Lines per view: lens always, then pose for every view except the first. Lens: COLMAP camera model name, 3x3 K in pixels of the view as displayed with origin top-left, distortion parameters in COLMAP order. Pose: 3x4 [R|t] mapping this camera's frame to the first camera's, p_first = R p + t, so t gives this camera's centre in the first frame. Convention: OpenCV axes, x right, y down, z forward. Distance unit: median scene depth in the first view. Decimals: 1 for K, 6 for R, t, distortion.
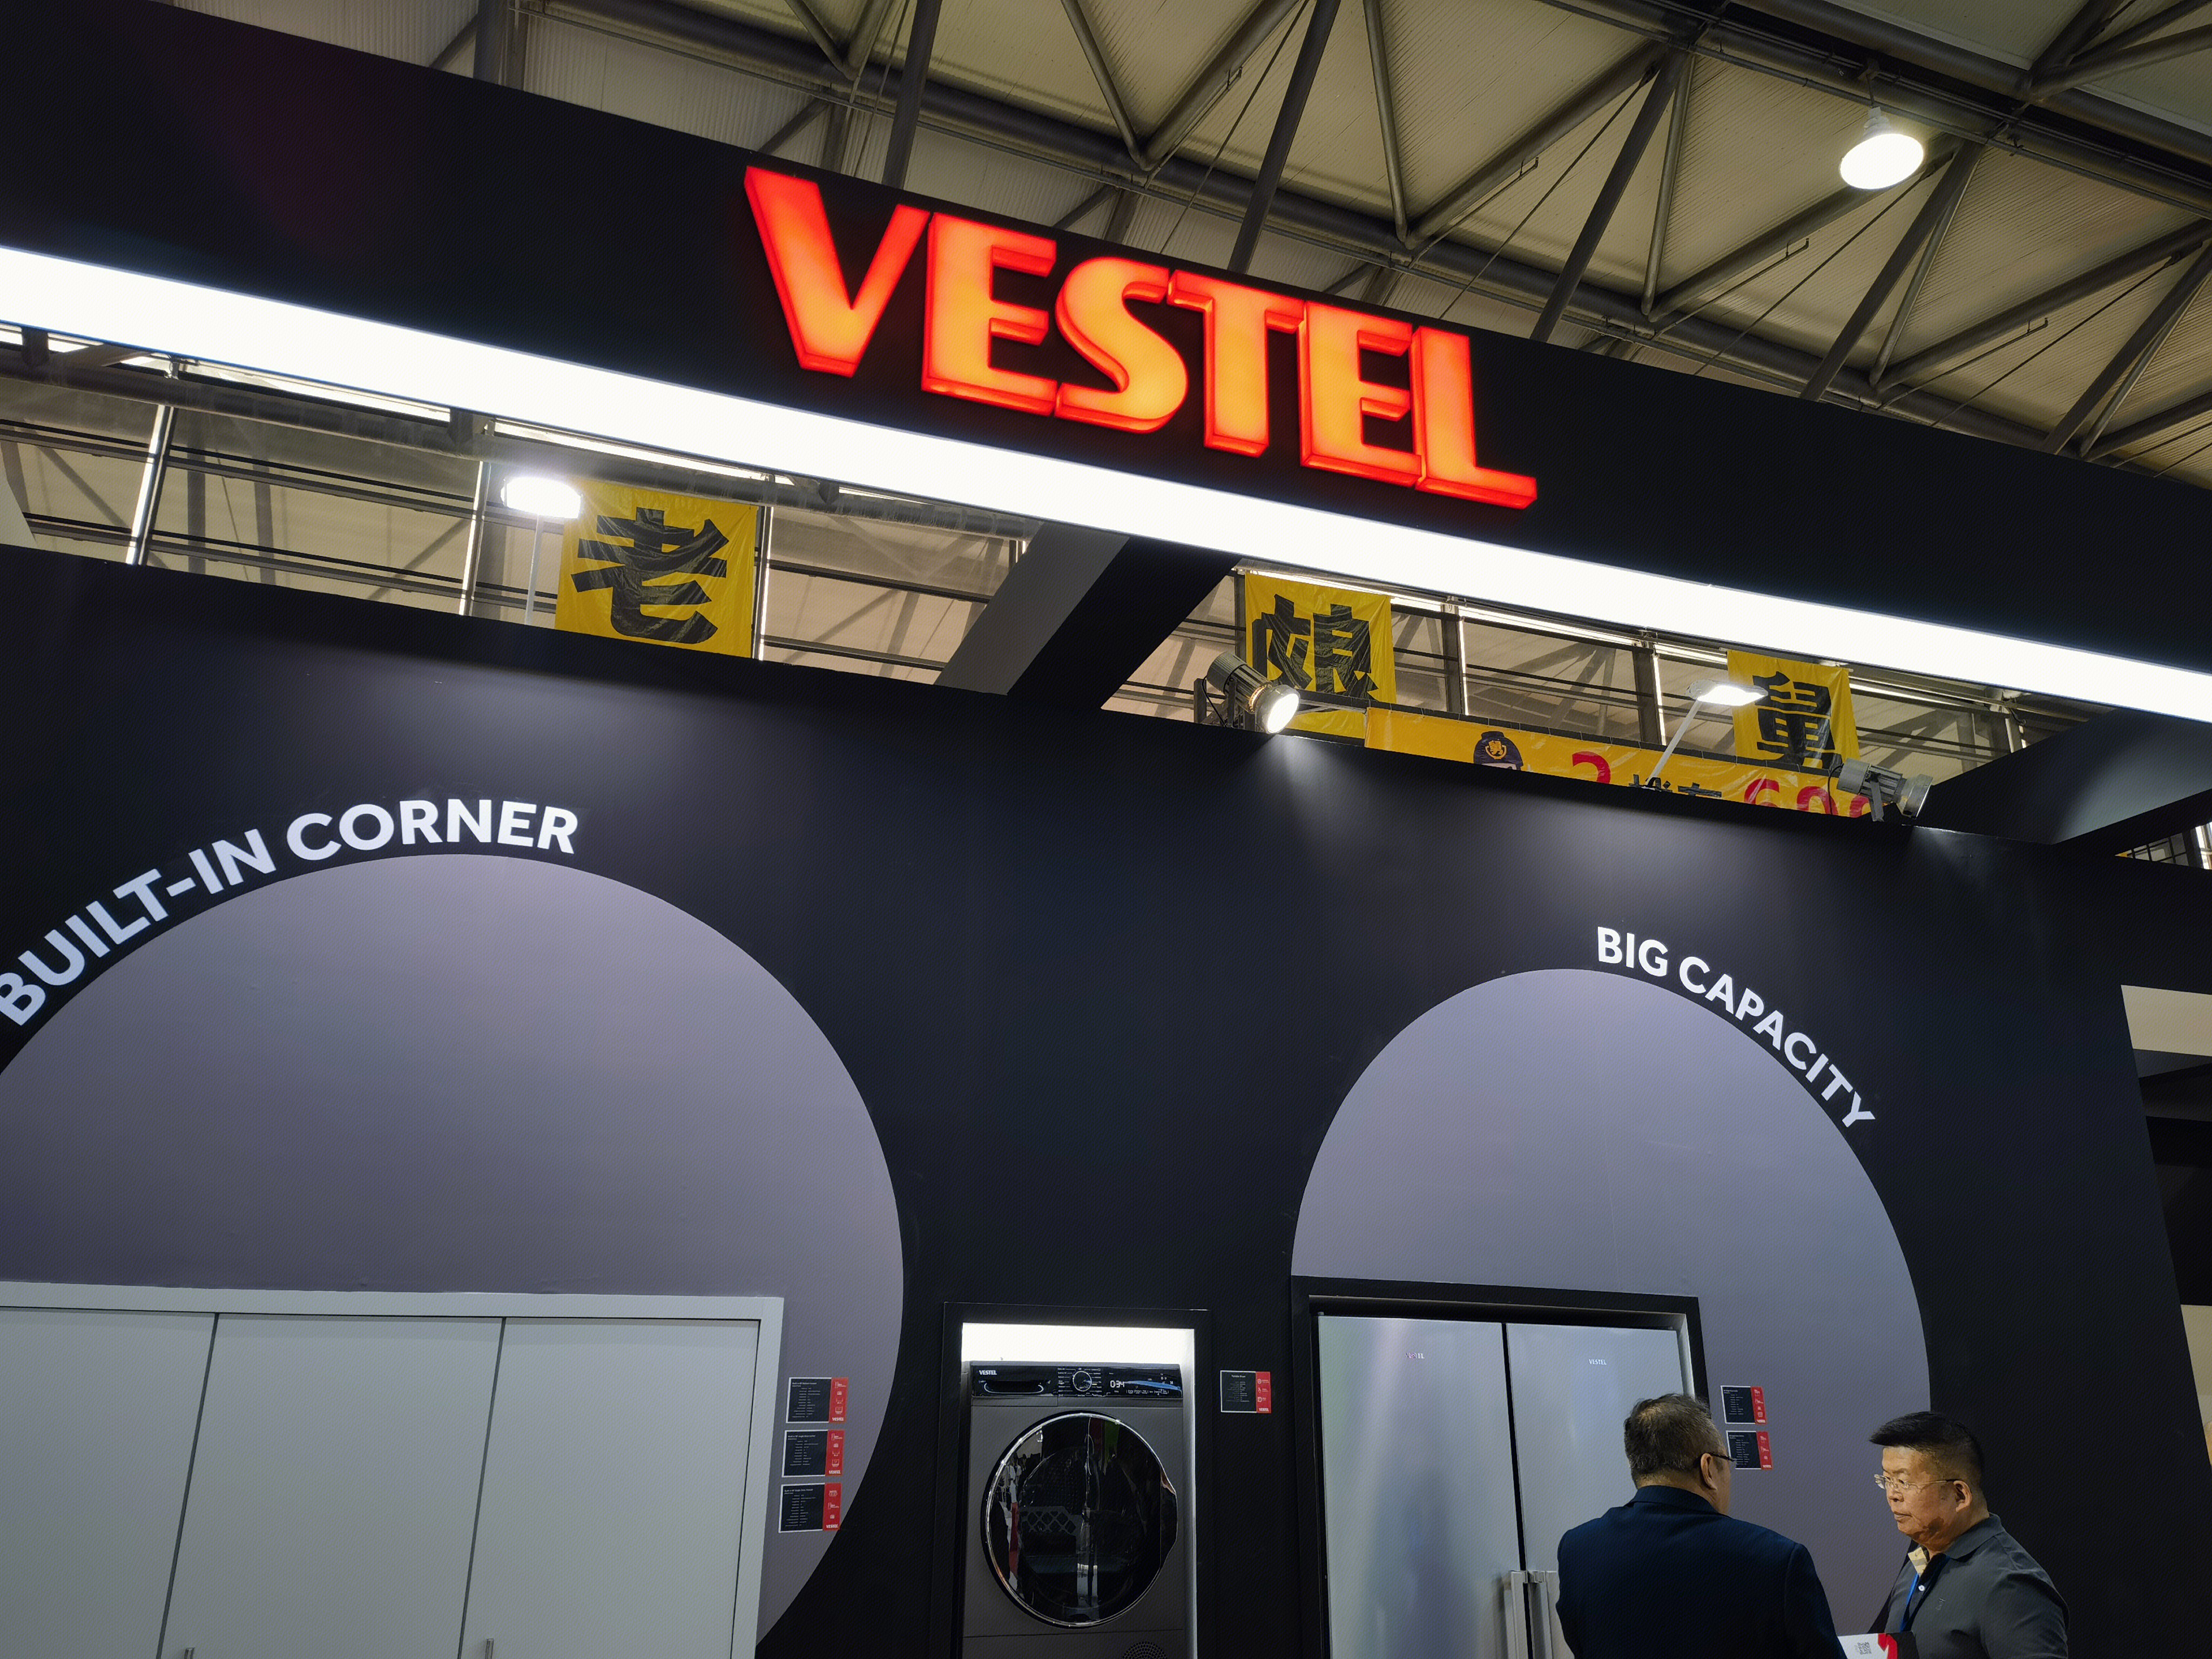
lens RADIAL K [[1696.7, 0, 1106.0], [0, 1696.7, 829.5], [0, 0, 1]] dist [0.073261, -0.009316]
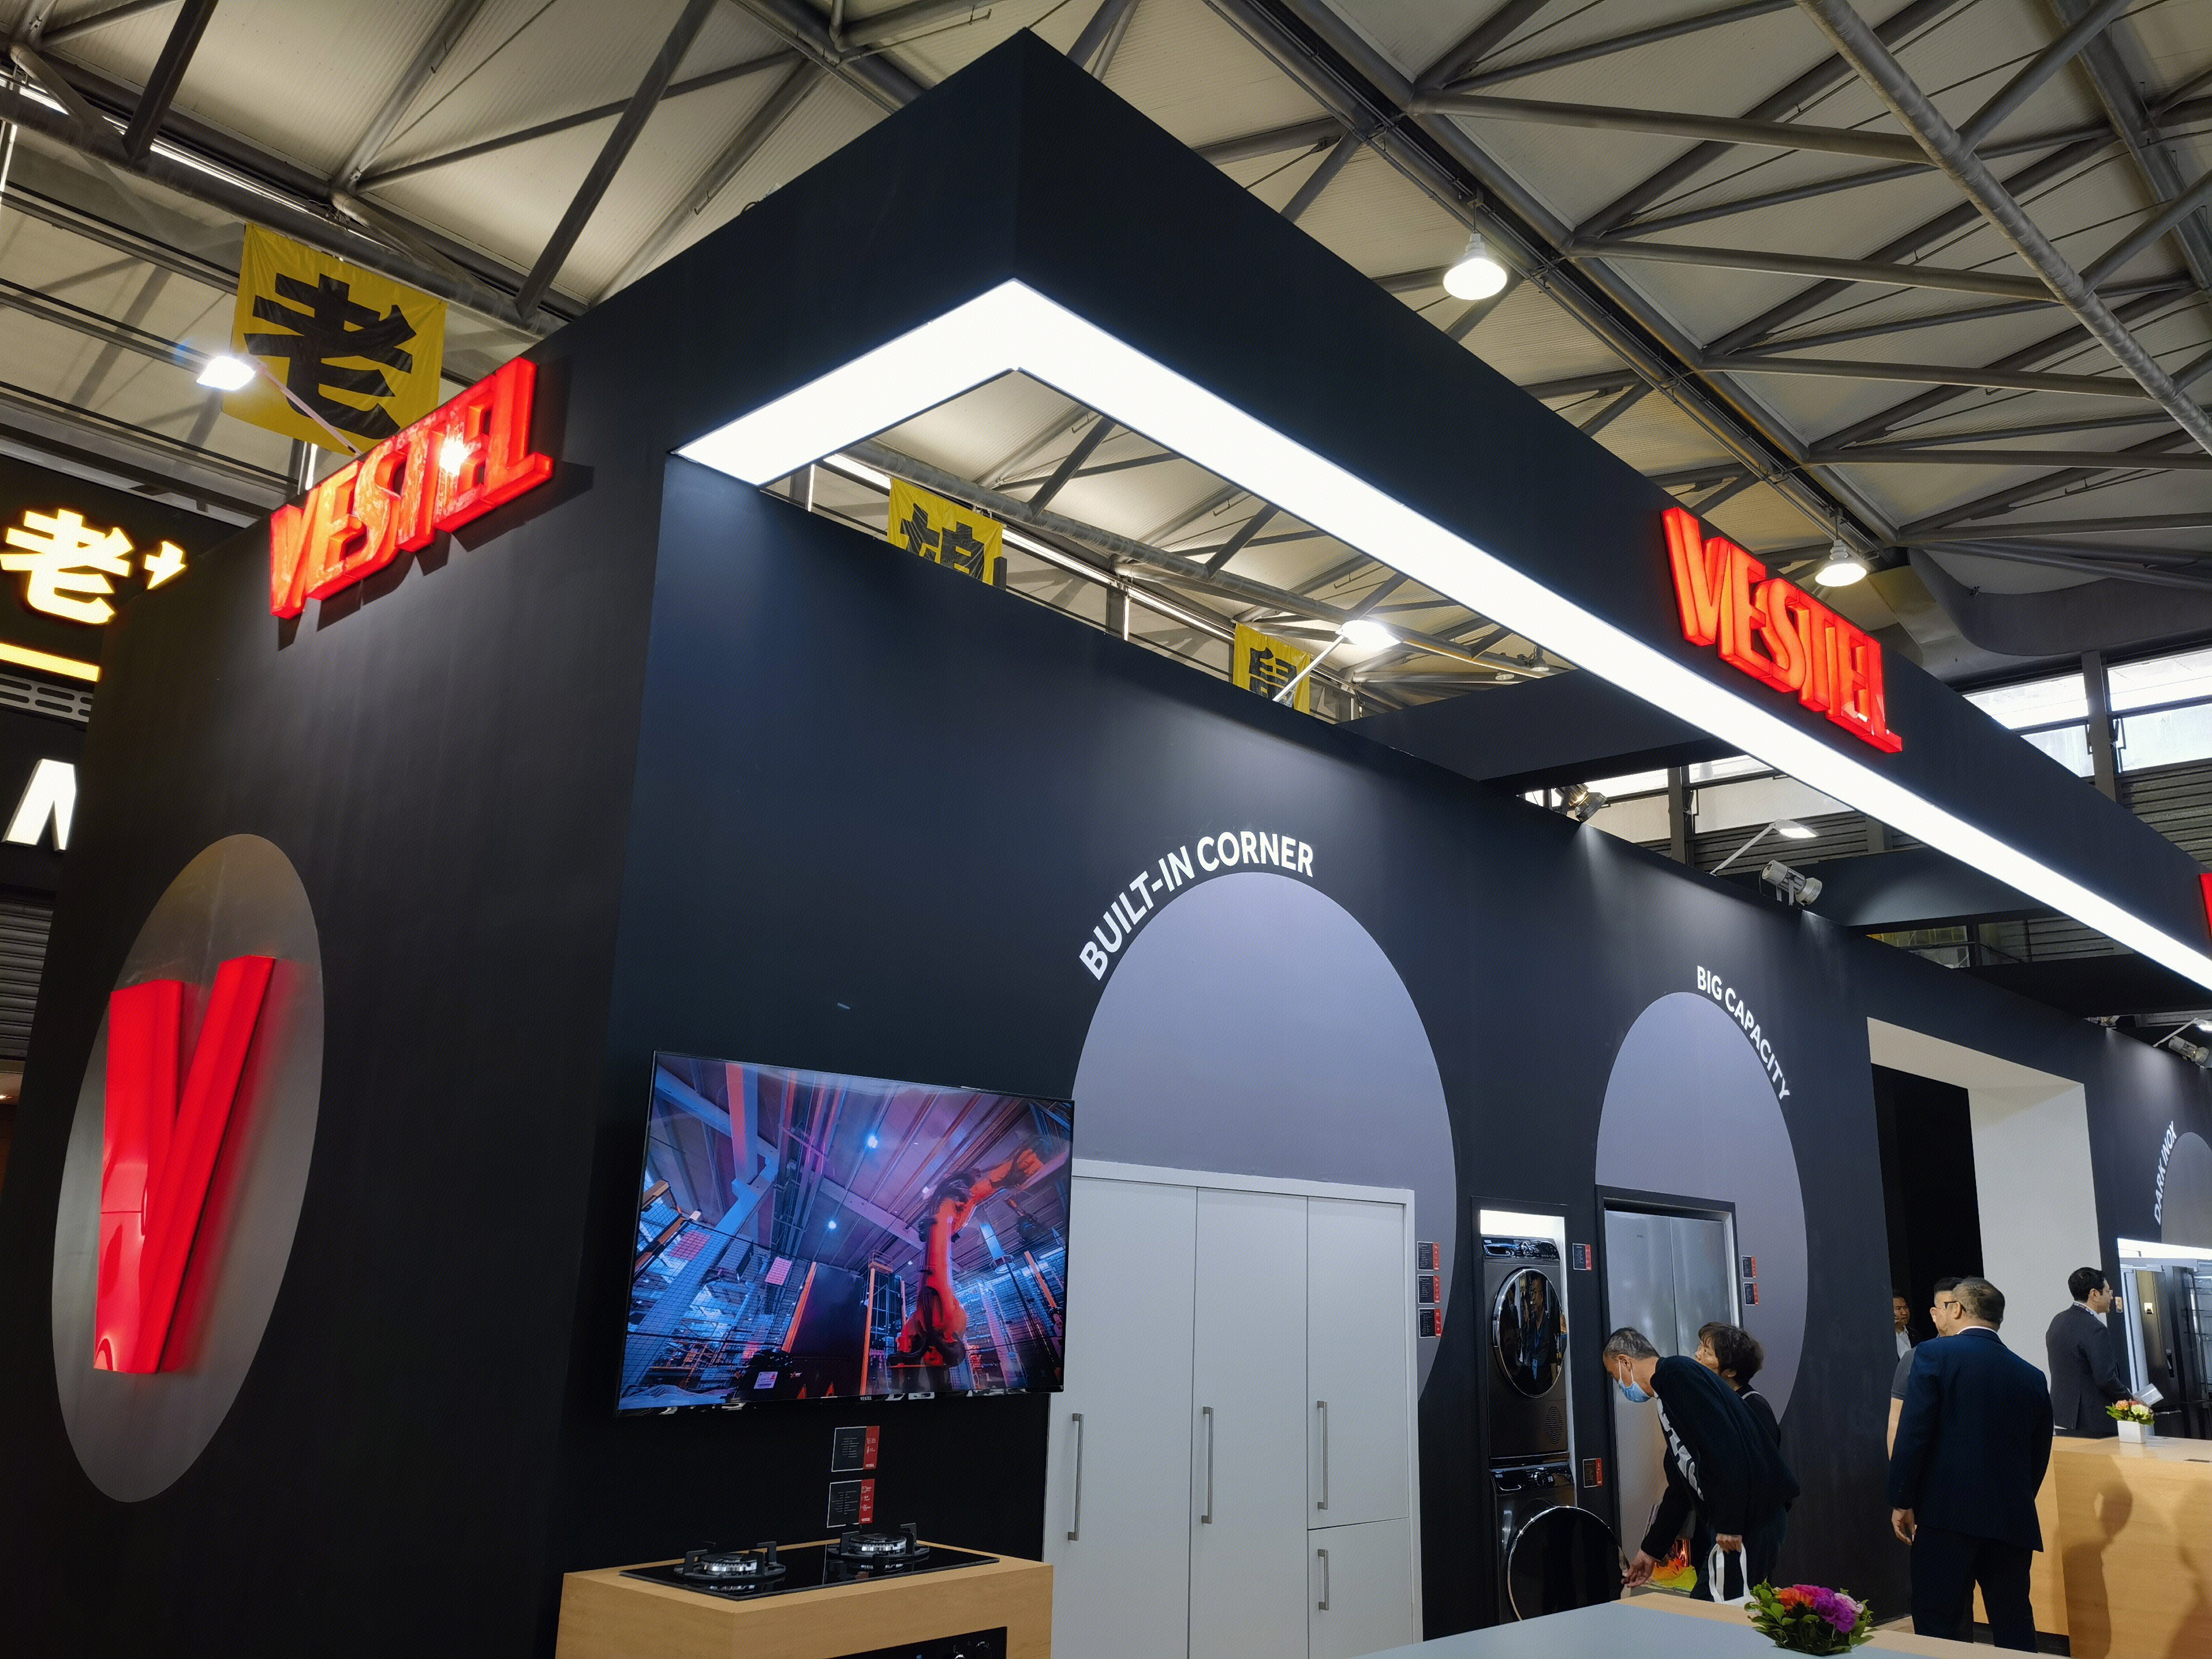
lens RADIAL K [[1696.7, 0, 1106.0], [0, 1696.7, 829.5], [0, 0, 1]] dist [0.073261, -0.009316]
pose [[0.893434, 0.128846, 0.430318, -1.077888], [-0.168688, 0.984102, 0.055574, -0.074429], [-0.416316, -0.122241, 0.900965, -0.198419]]
